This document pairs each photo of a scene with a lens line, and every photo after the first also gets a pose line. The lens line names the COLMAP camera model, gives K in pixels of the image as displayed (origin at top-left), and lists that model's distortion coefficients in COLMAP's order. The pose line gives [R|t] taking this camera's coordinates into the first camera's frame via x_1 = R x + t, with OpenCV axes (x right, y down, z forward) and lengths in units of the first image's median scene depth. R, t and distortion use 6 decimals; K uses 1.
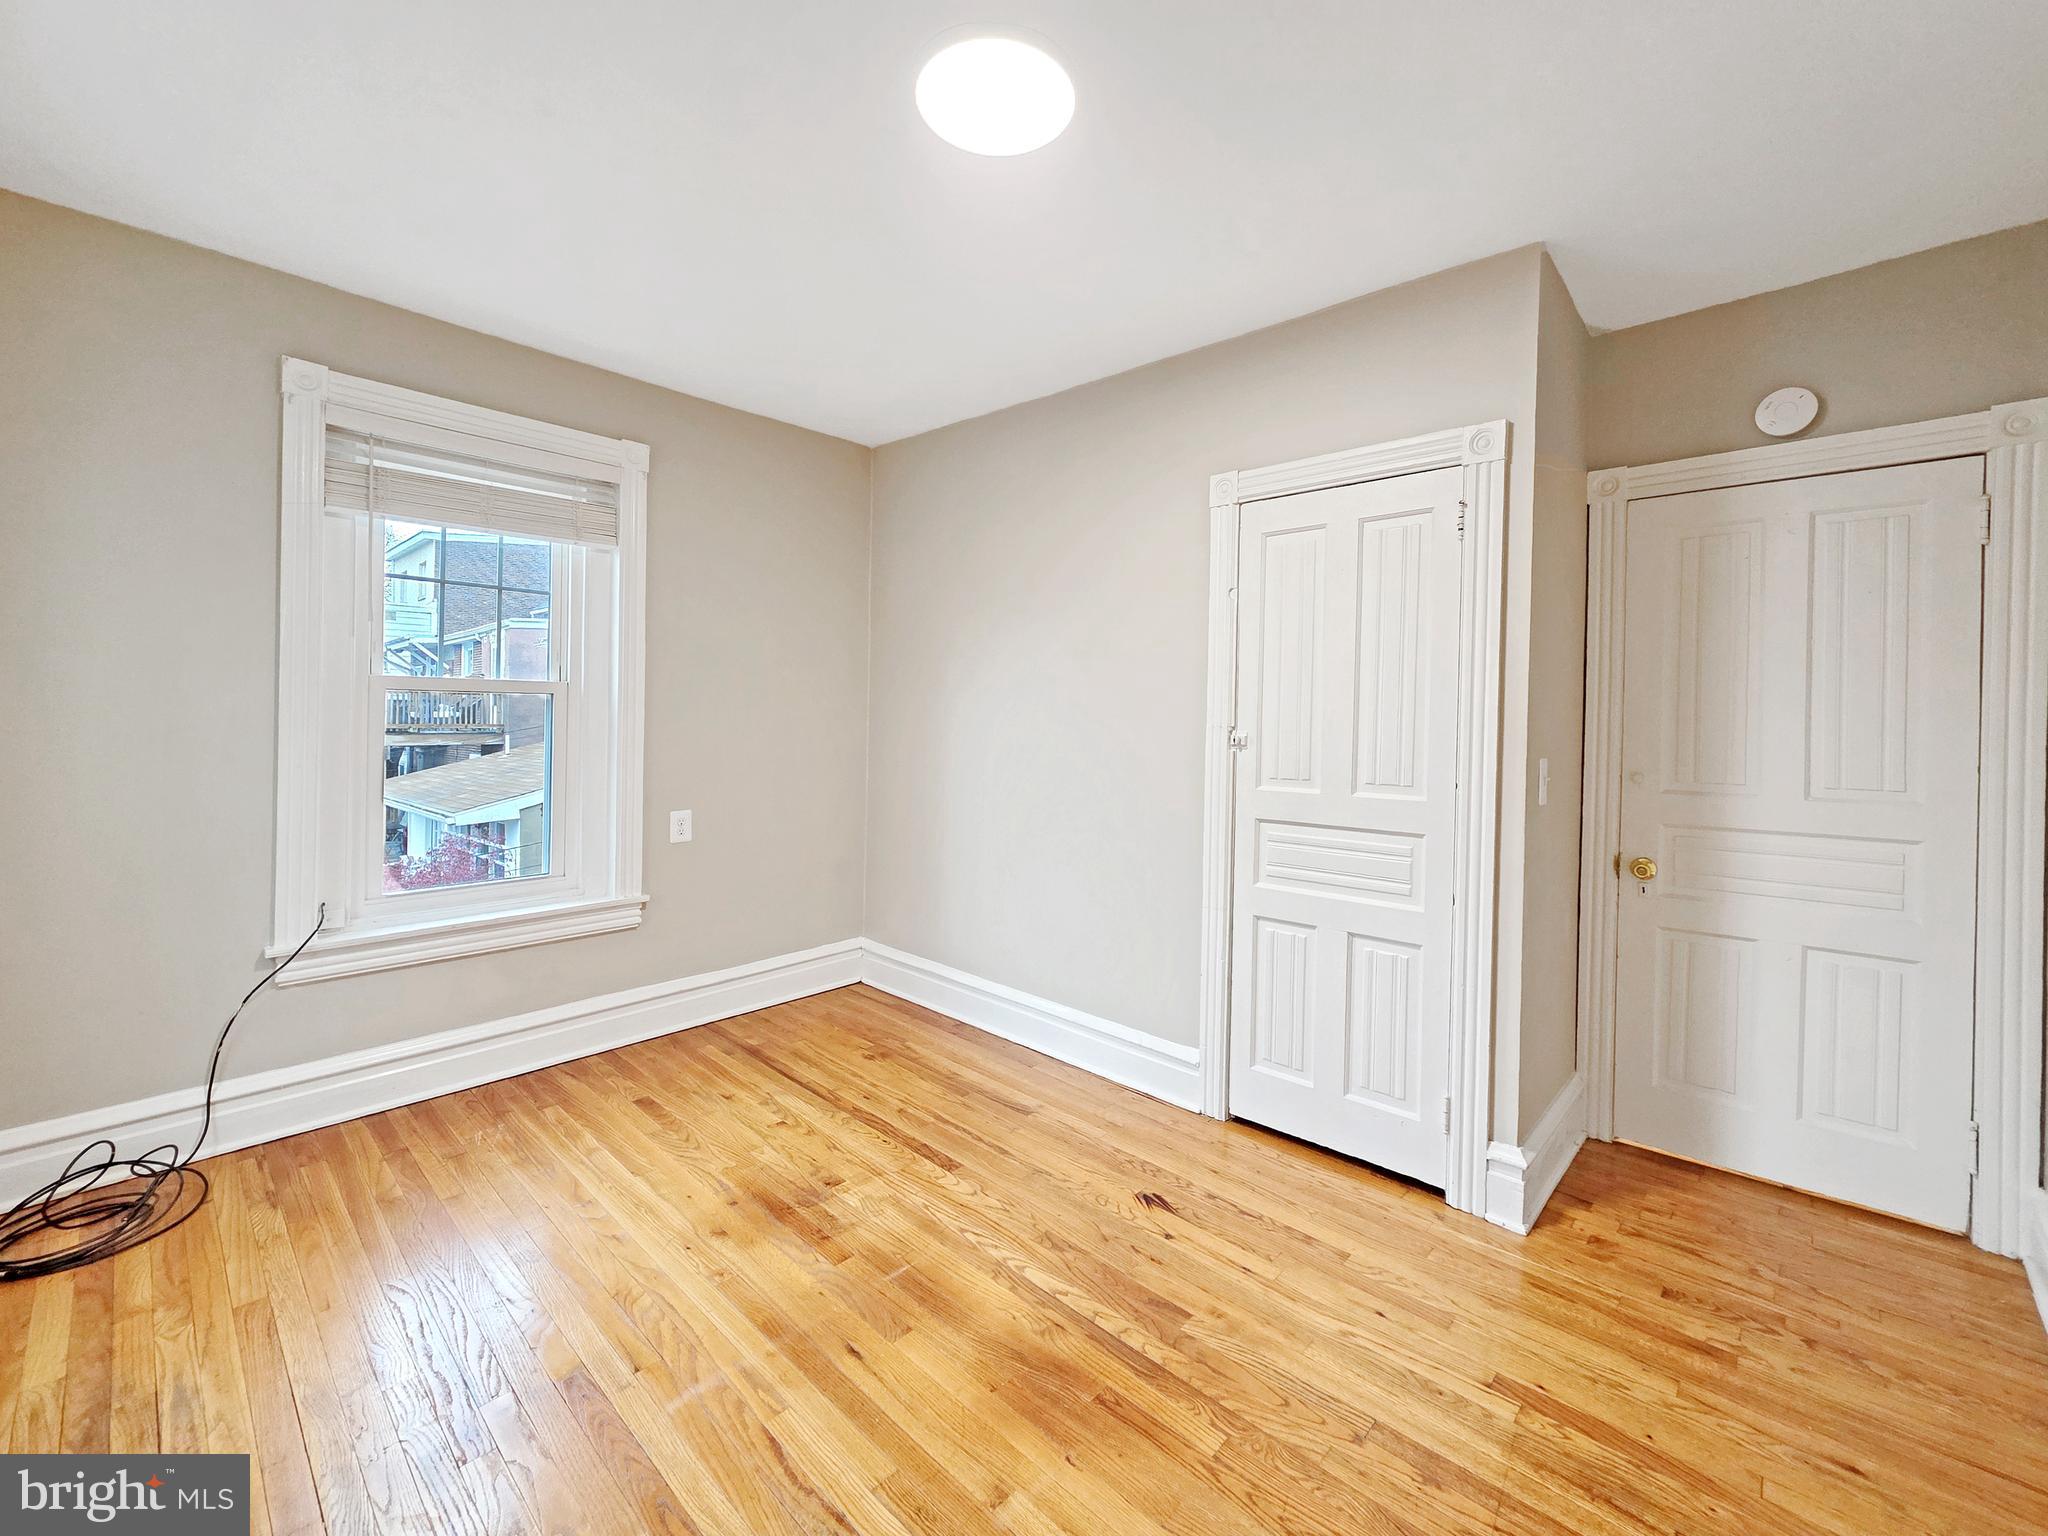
lens RADIAL K [[859.1, 0, 1033.7], [0, 859.1, 718.9], [0, 0, 1]] dist [-0.000488, -0.000304]
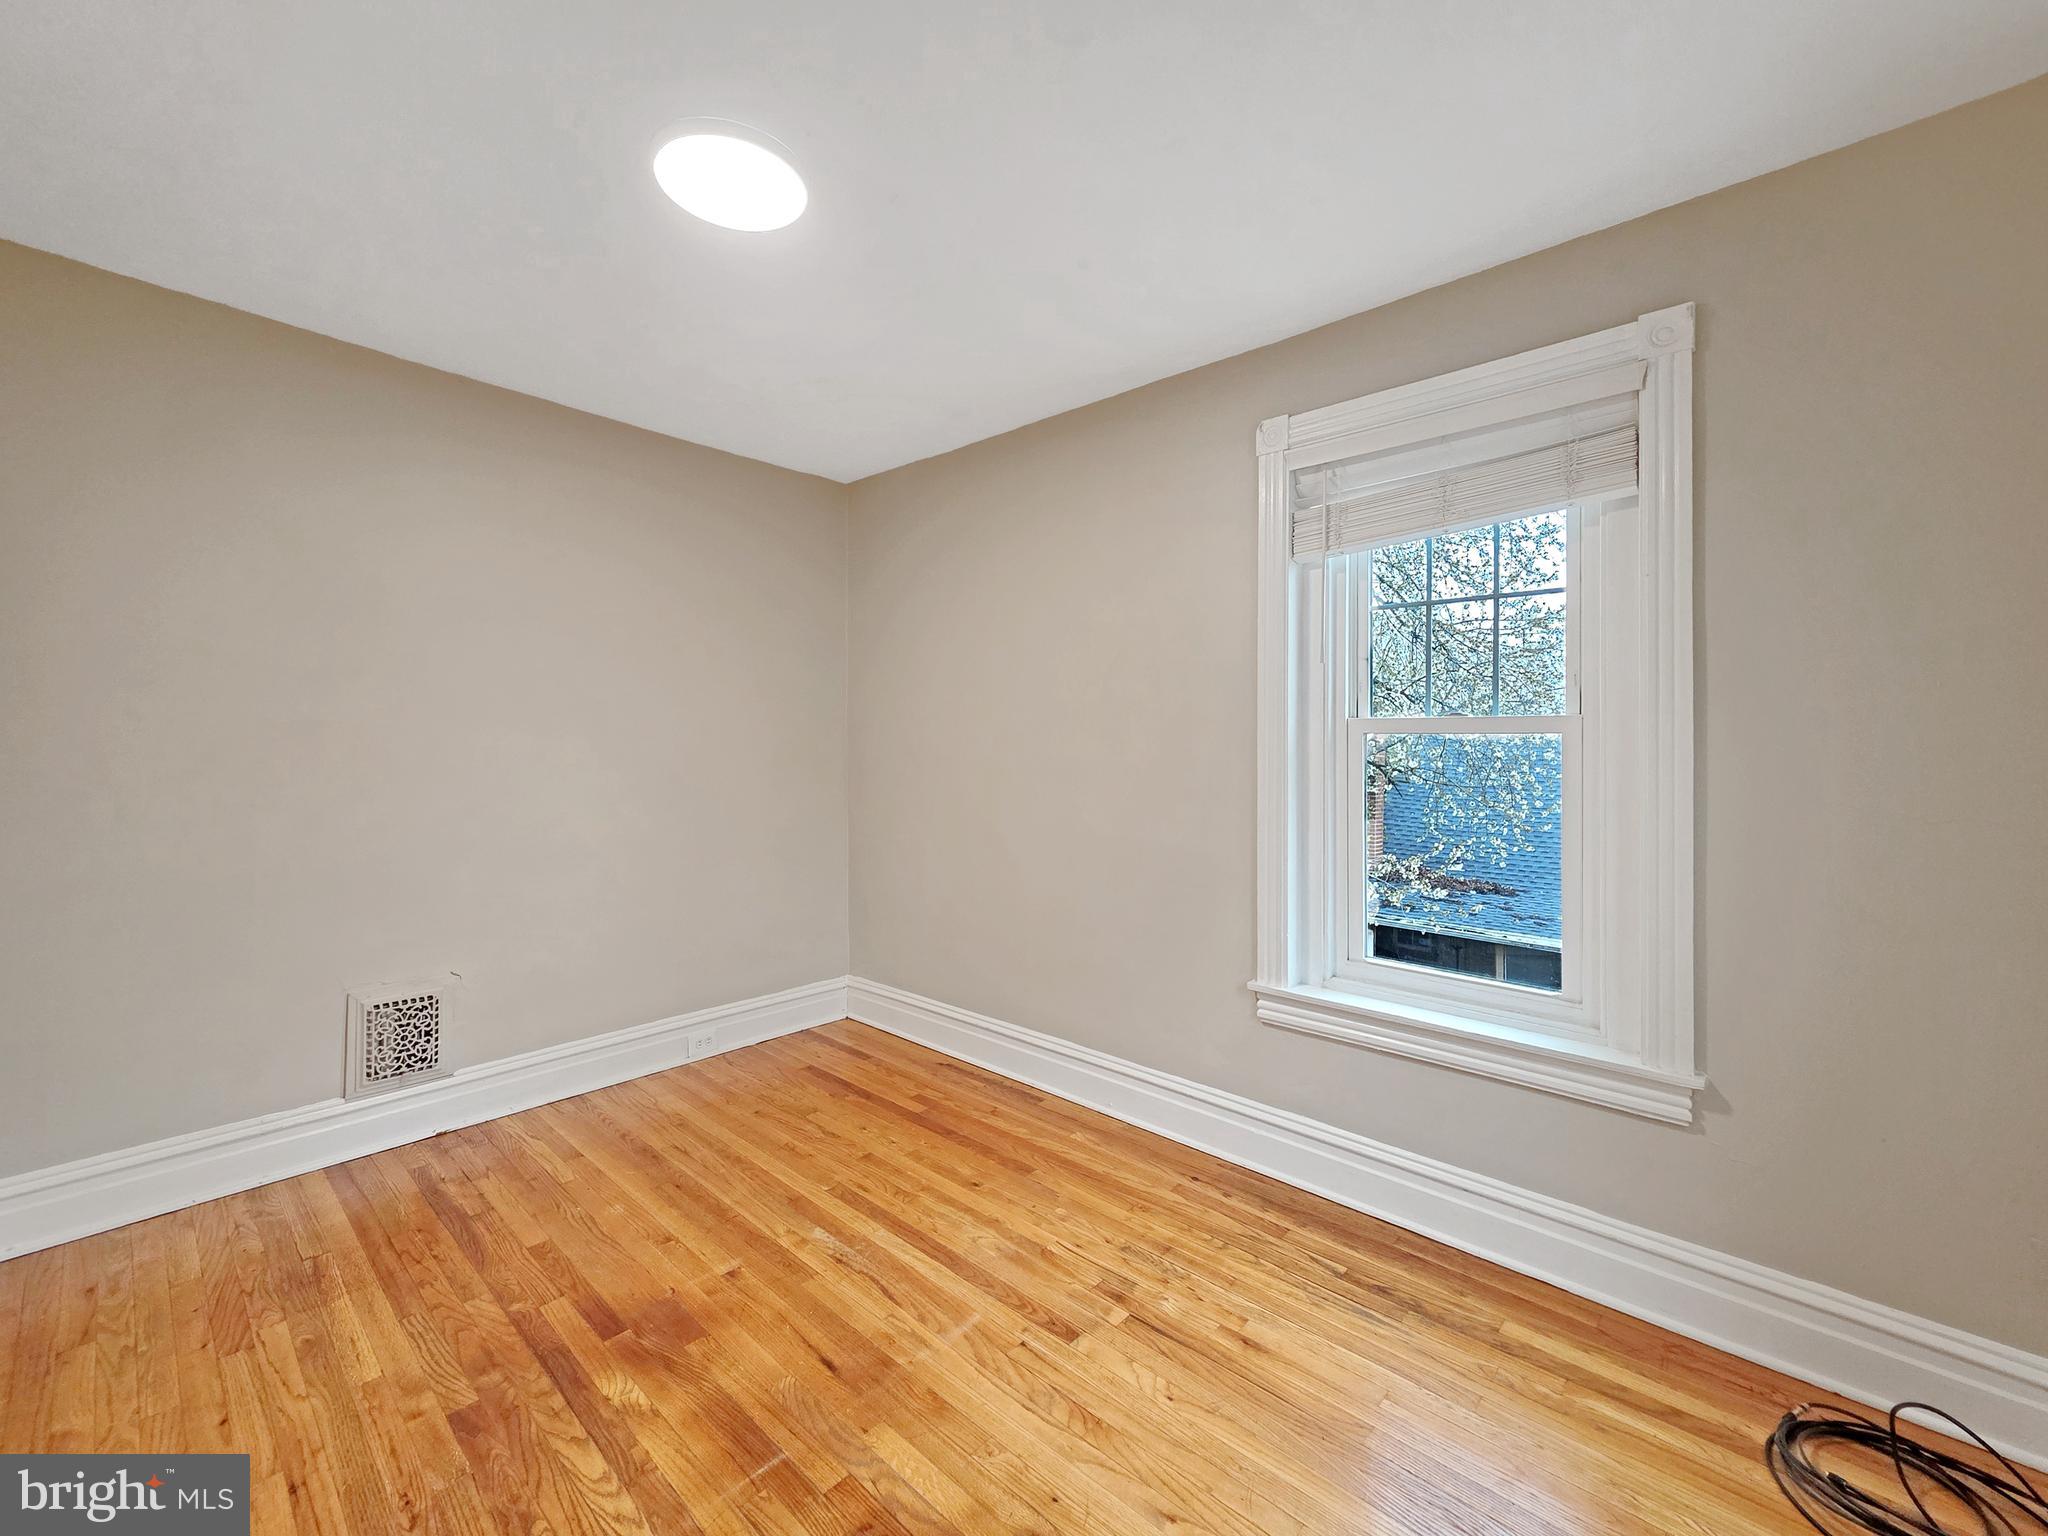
lens RADIAL K [[817.5, 0, 1025.4], [0, 817.5, 756.6], [0, 0, 1]] dist [0.003448, -0.000144]
pose [[-0.999602, -0.025433, -0.012171, -0.341185], [-0.025582, 0.999598, 0.012251, -0.015907], [0.011855, 0.012557, -0.999851, 1.622288]]
